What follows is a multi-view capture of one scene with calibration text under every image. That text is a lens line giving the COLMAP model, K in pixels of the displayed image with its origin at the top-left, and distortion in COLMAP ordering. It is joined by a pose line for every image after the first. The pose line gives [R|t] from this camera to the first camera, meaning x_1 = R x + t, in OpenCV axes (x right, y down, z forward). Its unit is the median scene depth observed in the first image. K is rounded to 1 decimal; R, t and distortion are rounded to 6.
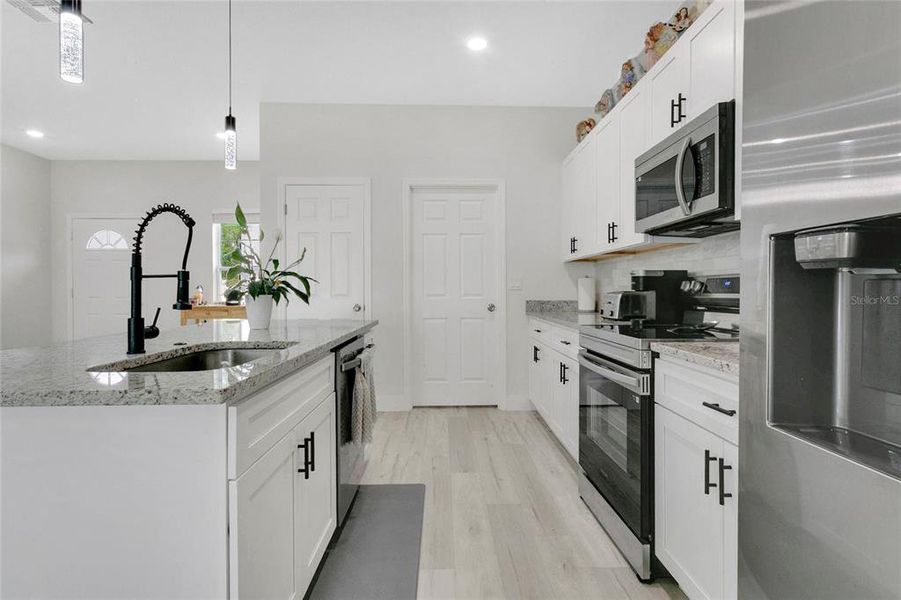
lens RADIAL K [[448.7, 0, 460.6], [0, 448.7, 295.0], [0, 0, 1]] dist [0.000706, -0.000034]
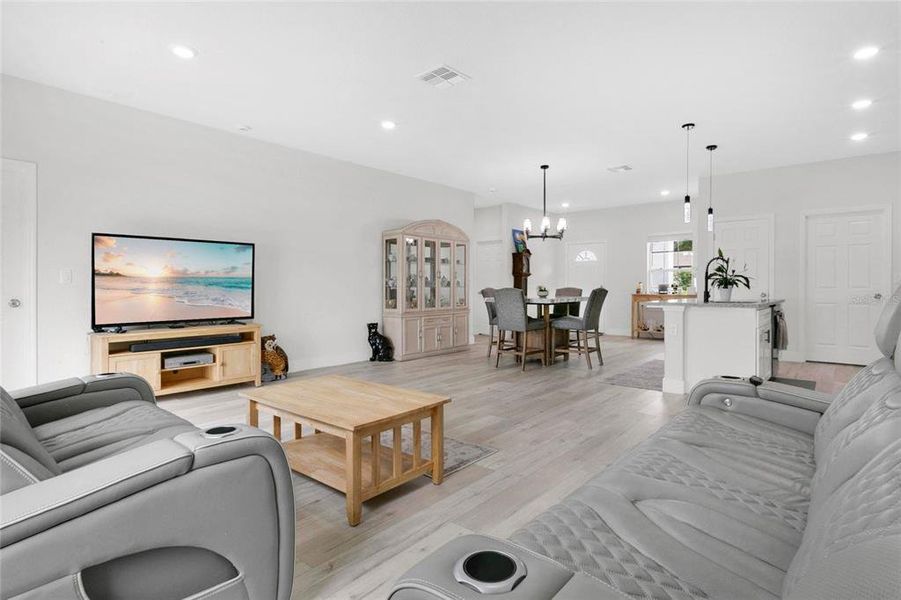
lens RADIAL K [[453.9, 0, 453.0], [0, 453.9, 295.6], [0, 0, 1]] dist [0.014230, 0.000003]
pose [[0.734004, 0.013613, -0.679009, 0.125035], [-0.006892, 0.999897, 0.012596, 0.034382], [0.679110, -0.004566, 0.734022, -1.738896]]
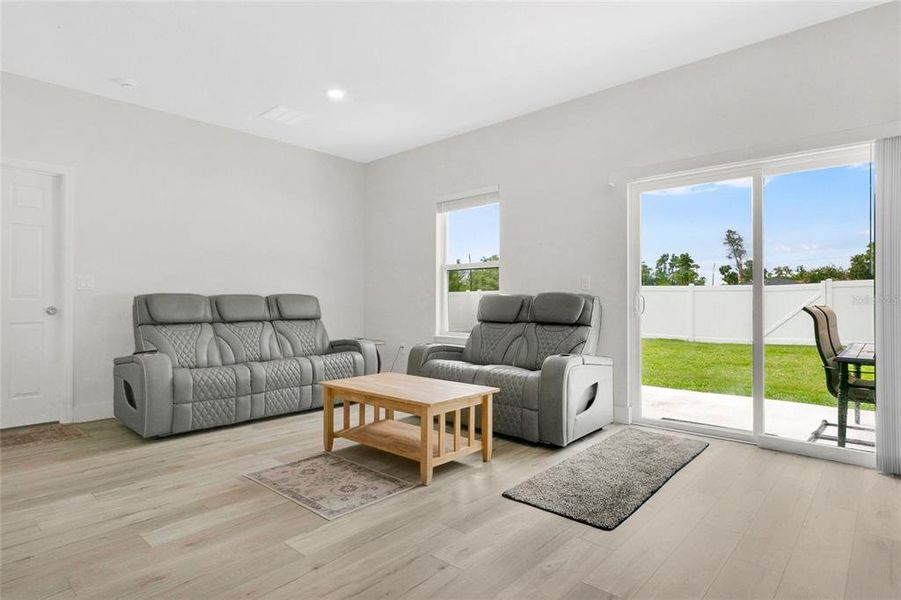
lens RADIAL K [[477.2, 0, 410.3], [0, 477.2, 301.2], [0, 0, 1]] dist [0.001748, 0.000296]
pose [[-0.673845, 0.002749, 0.738868, -1.800746], [0.013890, 0.999863, 0.008948, 0.039396], [-0.738742, 0.016293, -0.673791, -0.240513]]
